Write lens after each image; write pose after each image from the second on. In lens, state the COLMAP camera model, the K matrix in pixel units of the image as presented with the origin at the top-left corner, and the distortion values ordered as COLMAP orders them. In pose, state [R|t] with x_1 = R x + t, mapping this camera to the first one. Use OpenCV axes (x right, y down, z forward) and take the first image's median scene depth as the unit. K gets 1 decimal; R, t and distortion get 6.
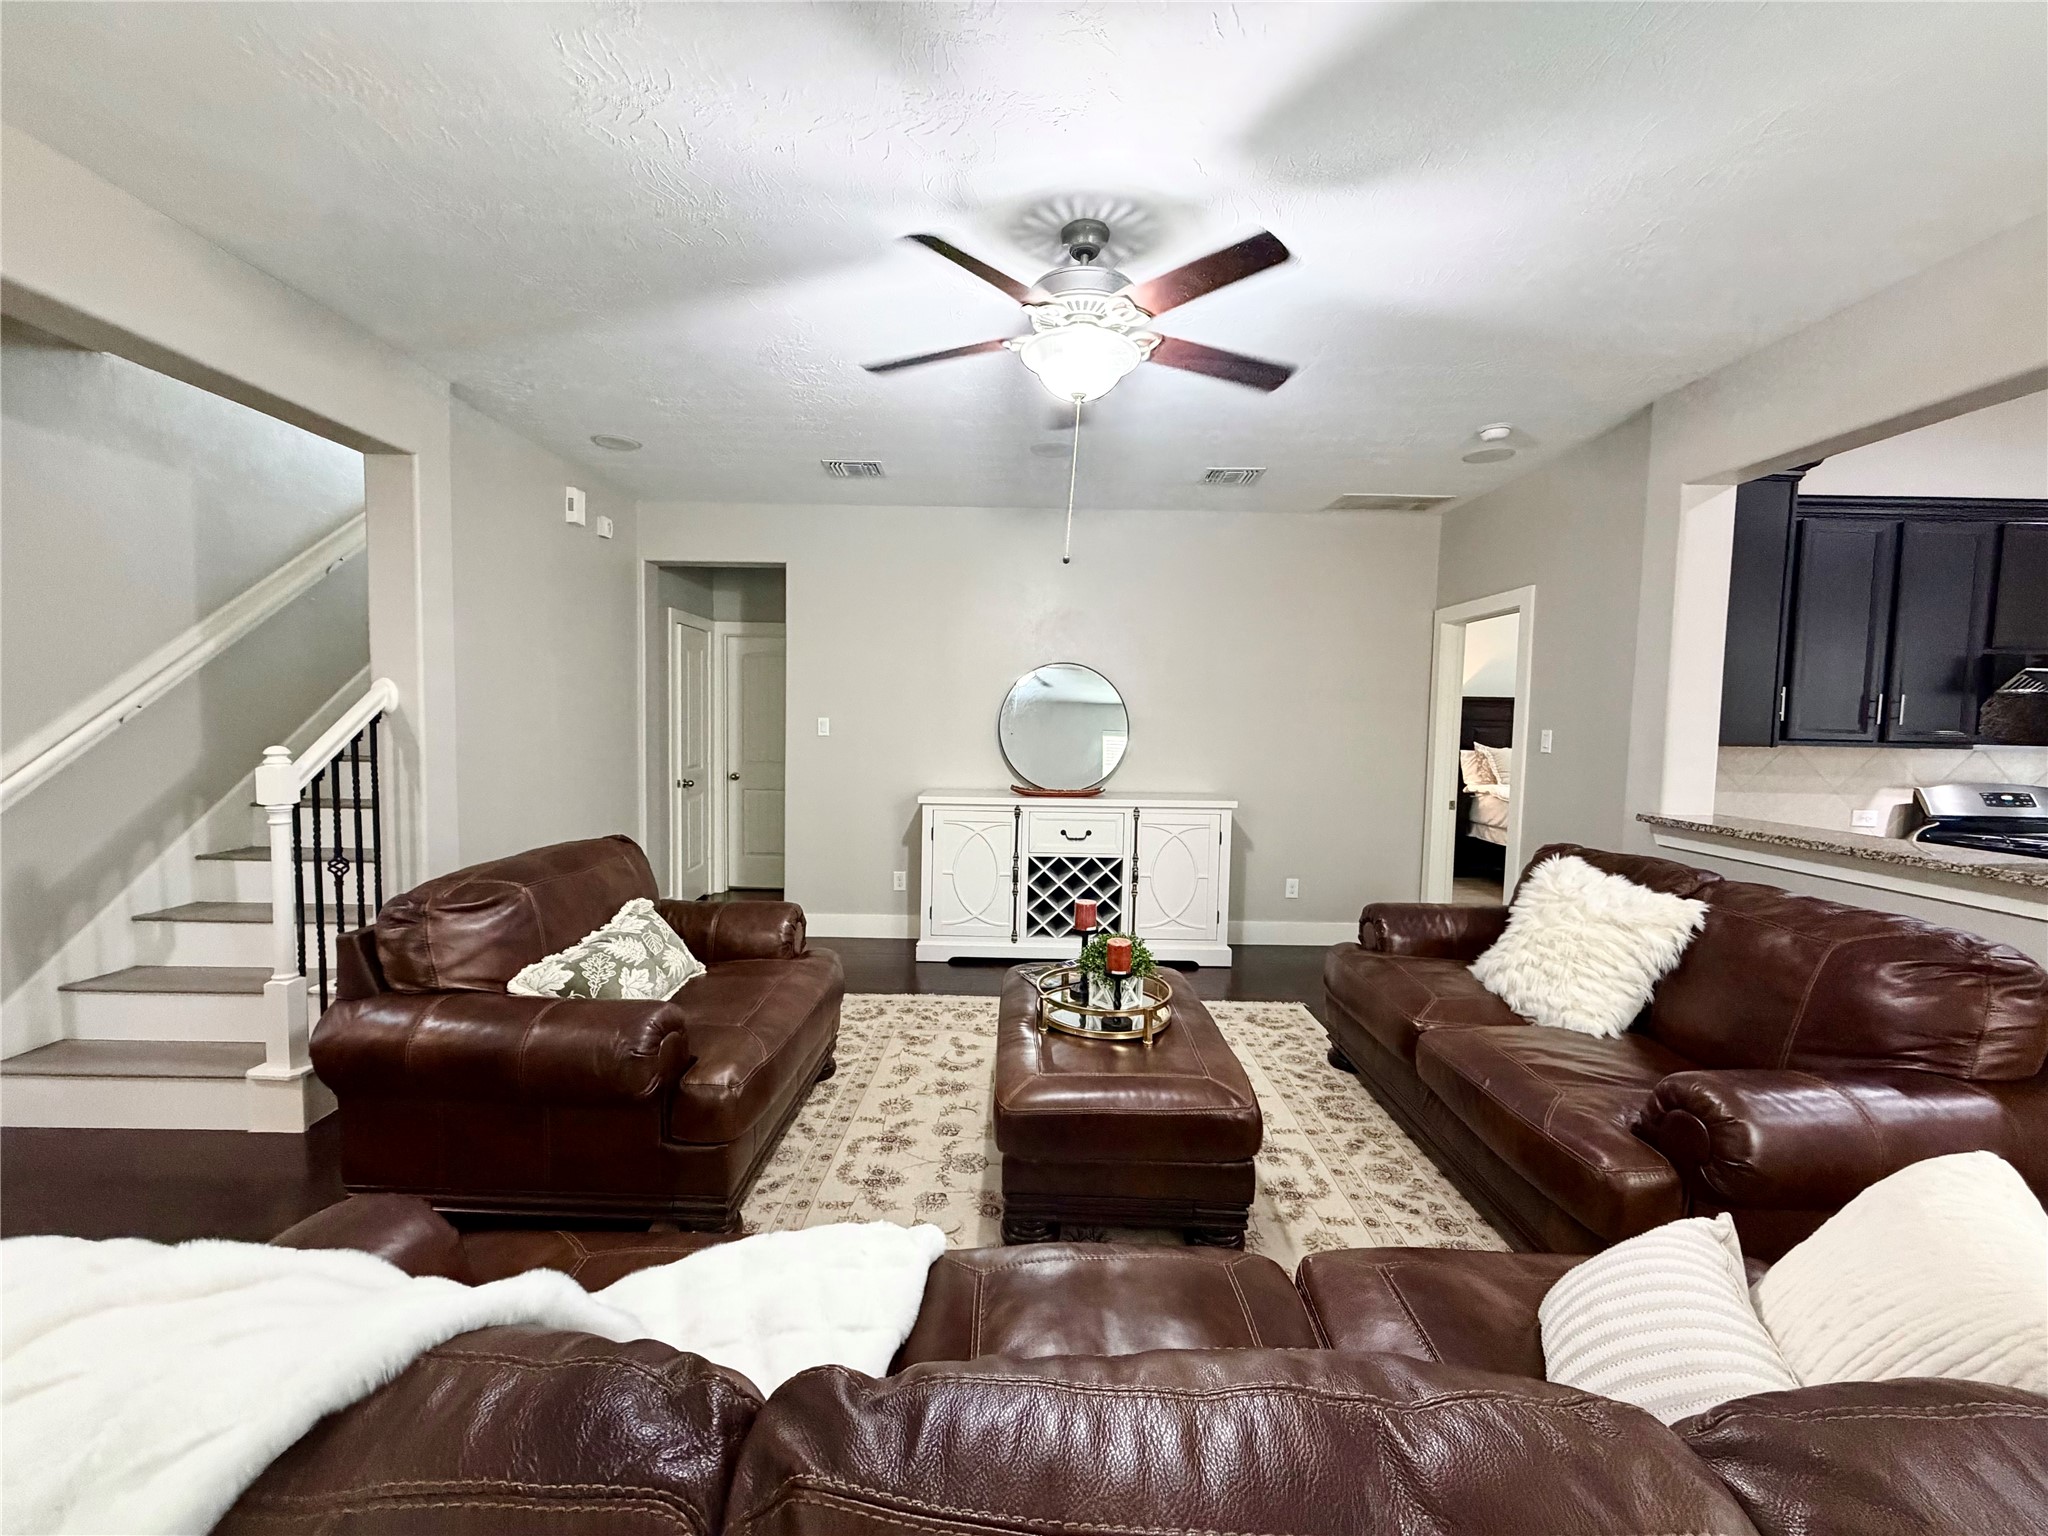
lens RADIAL K [[817.4, 0, 1014.6], [0, 817.4, 765.9], [0, 0, 1]] dist [-0.001550, 0.000153]
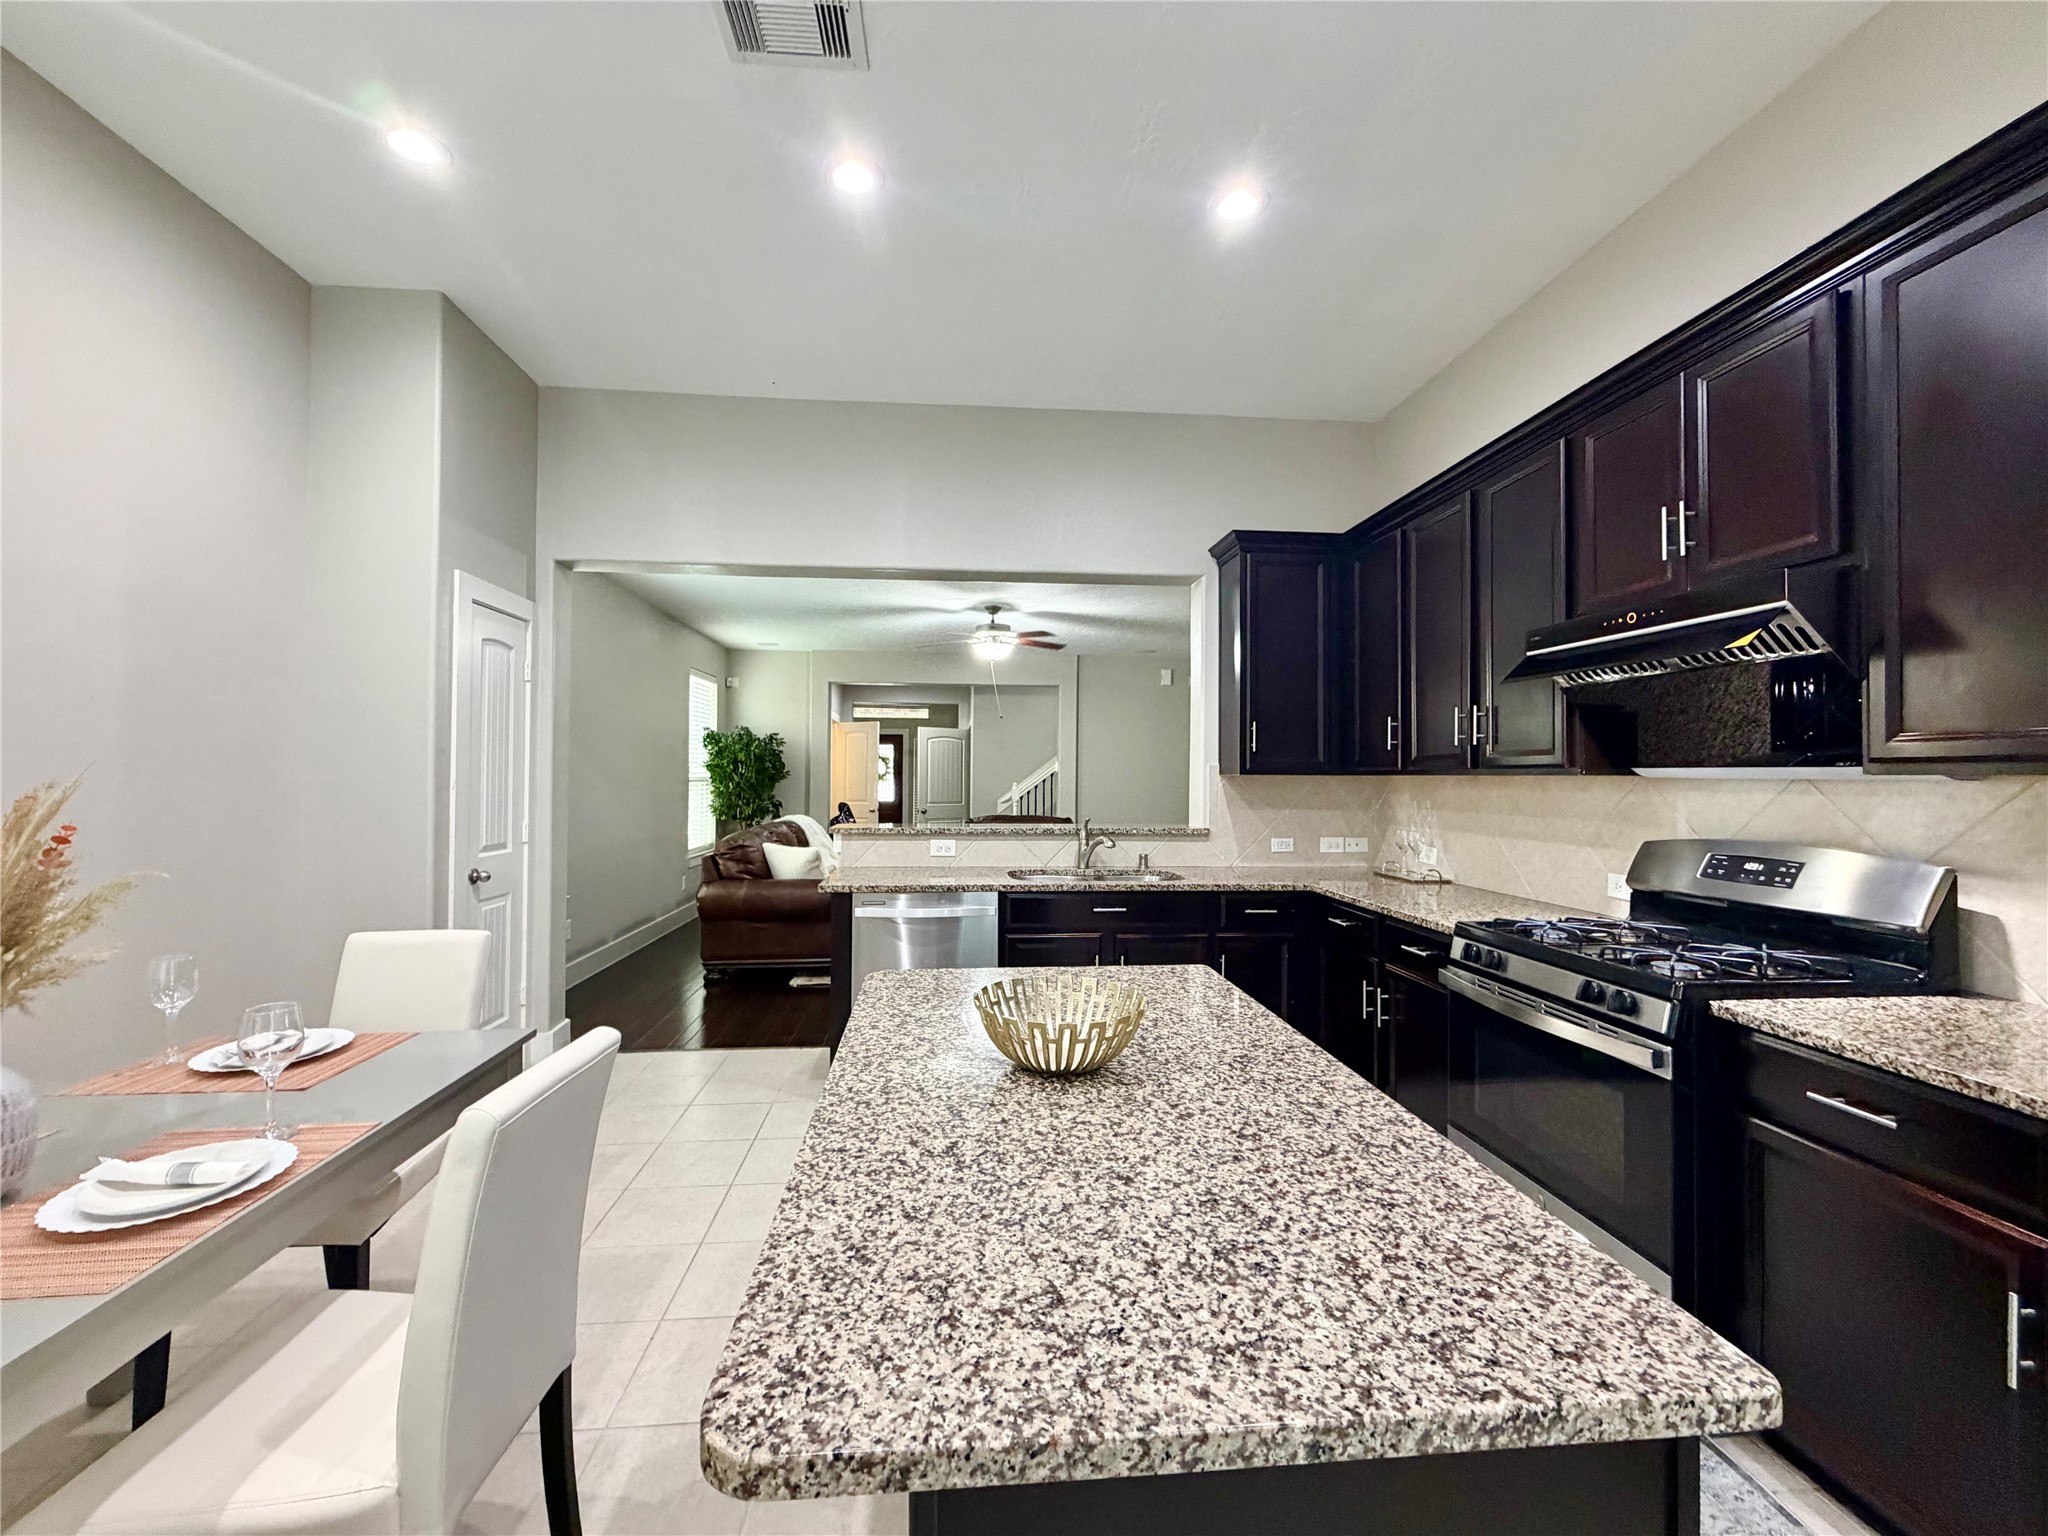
lens RADIAL K [[812.3, 0, 1015.0], [0, 812.3, 763.7], [0, 0, 1]] dist [0.000125, -0.000041]
pose [[0.089527, -0.033957, -0.995405, 1.667619], [-0.069755, 0.996751, -0.040276, 0.026306], [0.993539, 0.073040, 0.086868, 0.468961]]
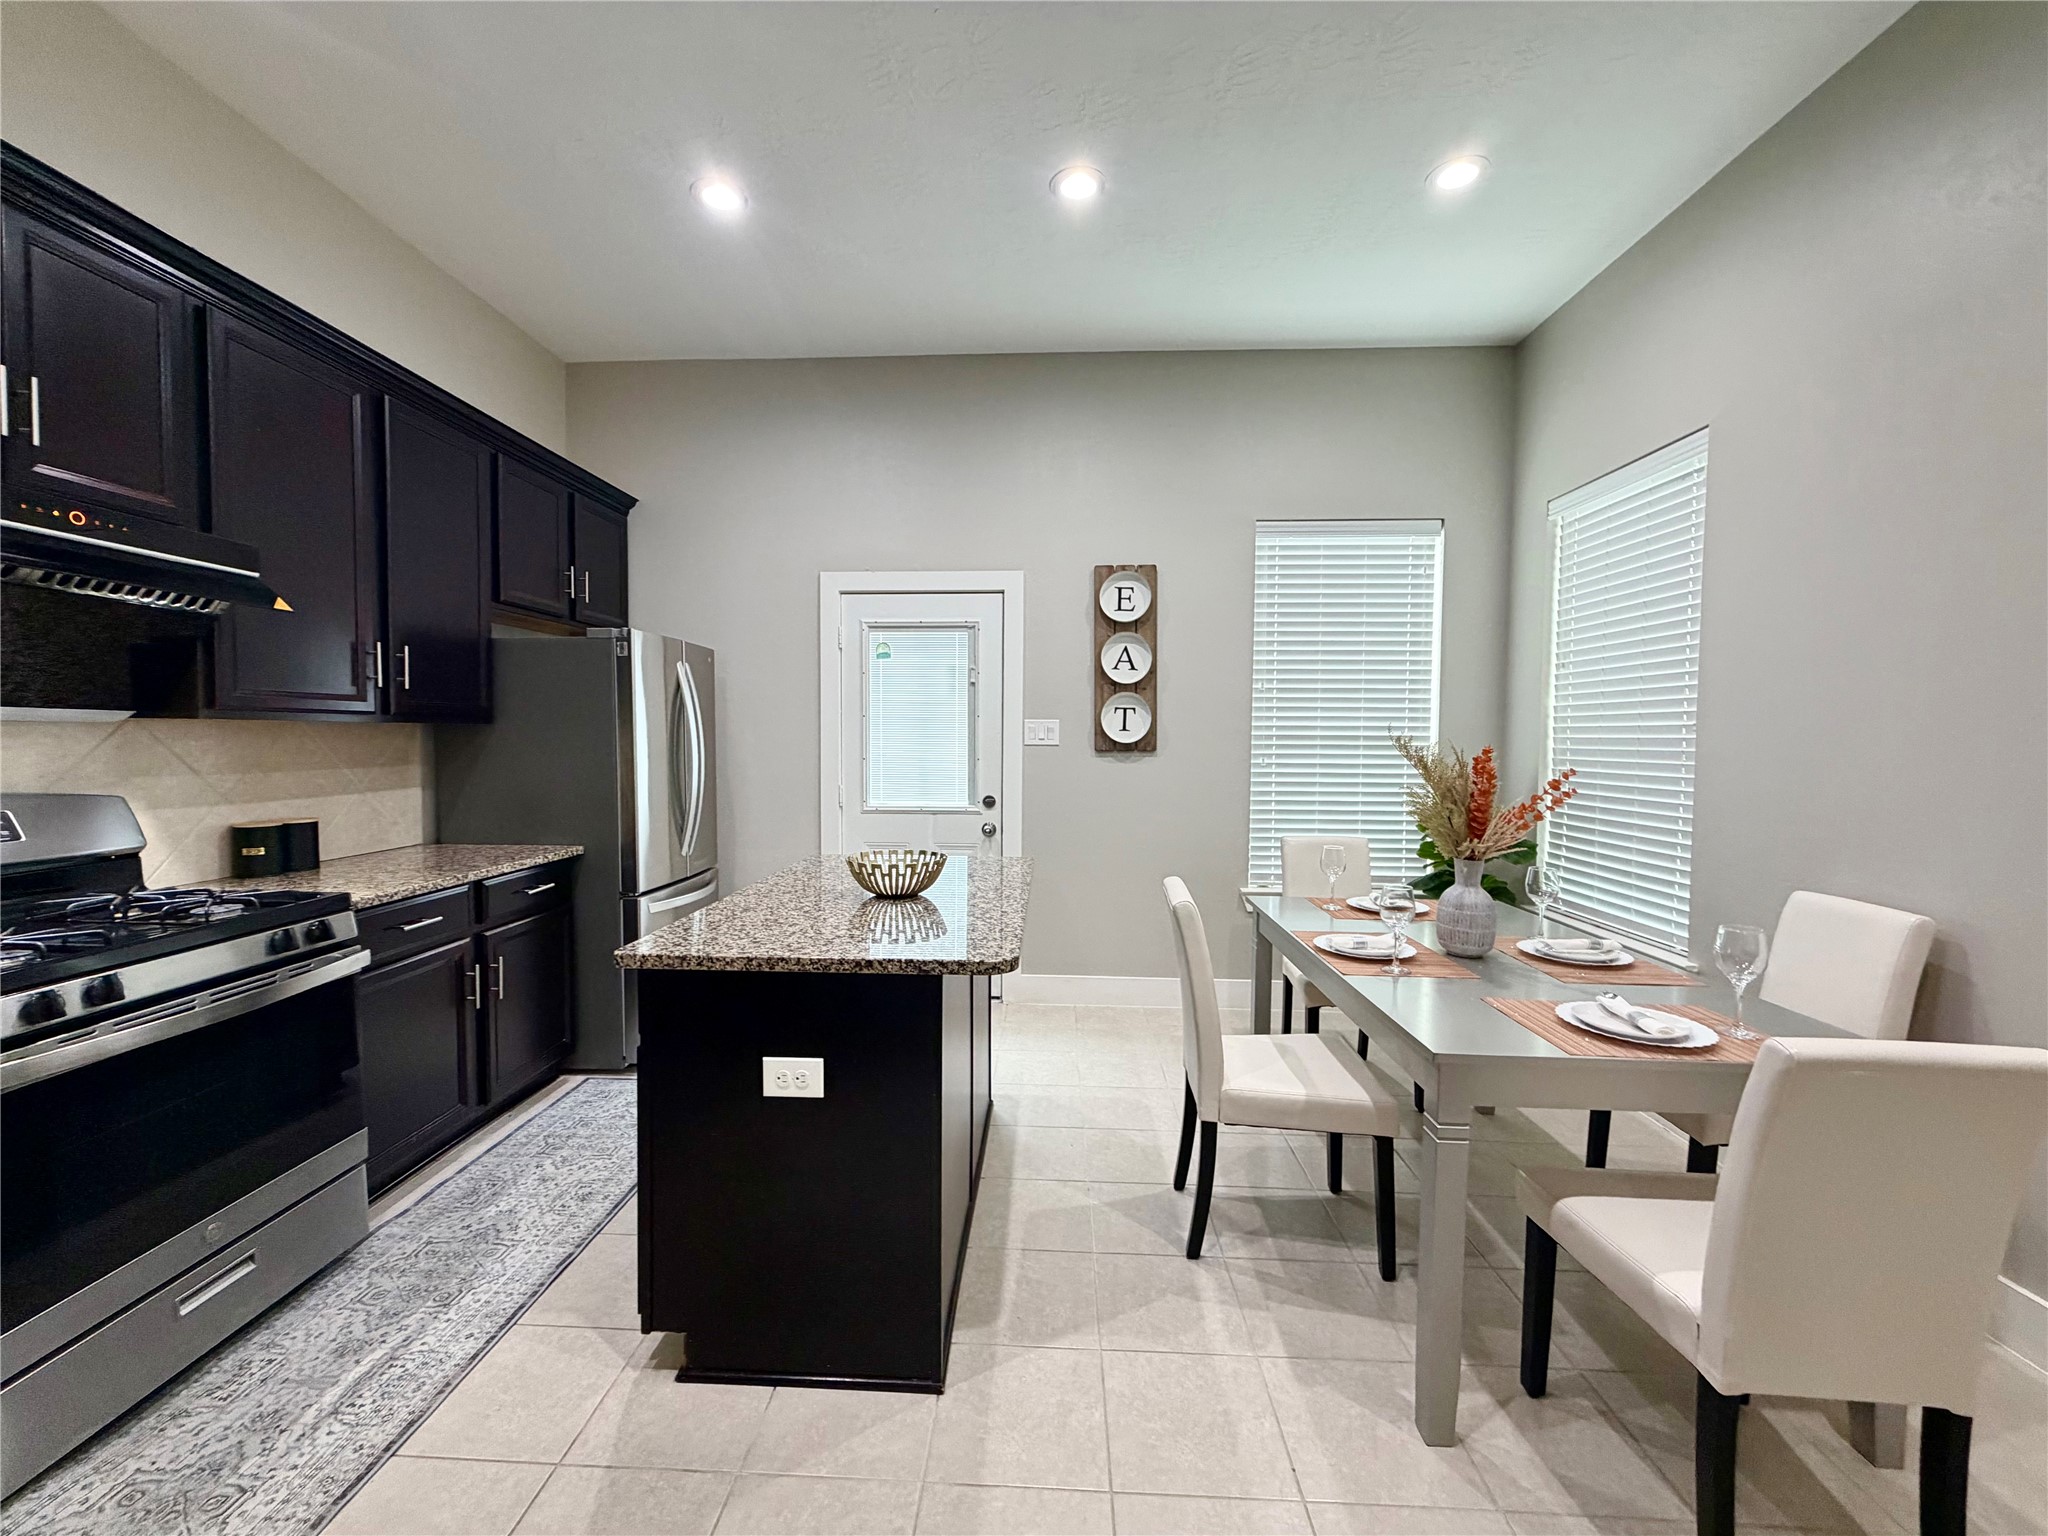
lens RADIAL K [[812.3, 0, 1015.9], [0, 812.3, 764.9], [0, 0, 1]] dist [0.000125, -0.000041]
pose [[0.045852, -0.056347, 0.997358, 0.808843], [0.061191, 0.996691, 0.053496, 0.017335], [-0.997072, 0.058577, 0.049149, 0.410426]]
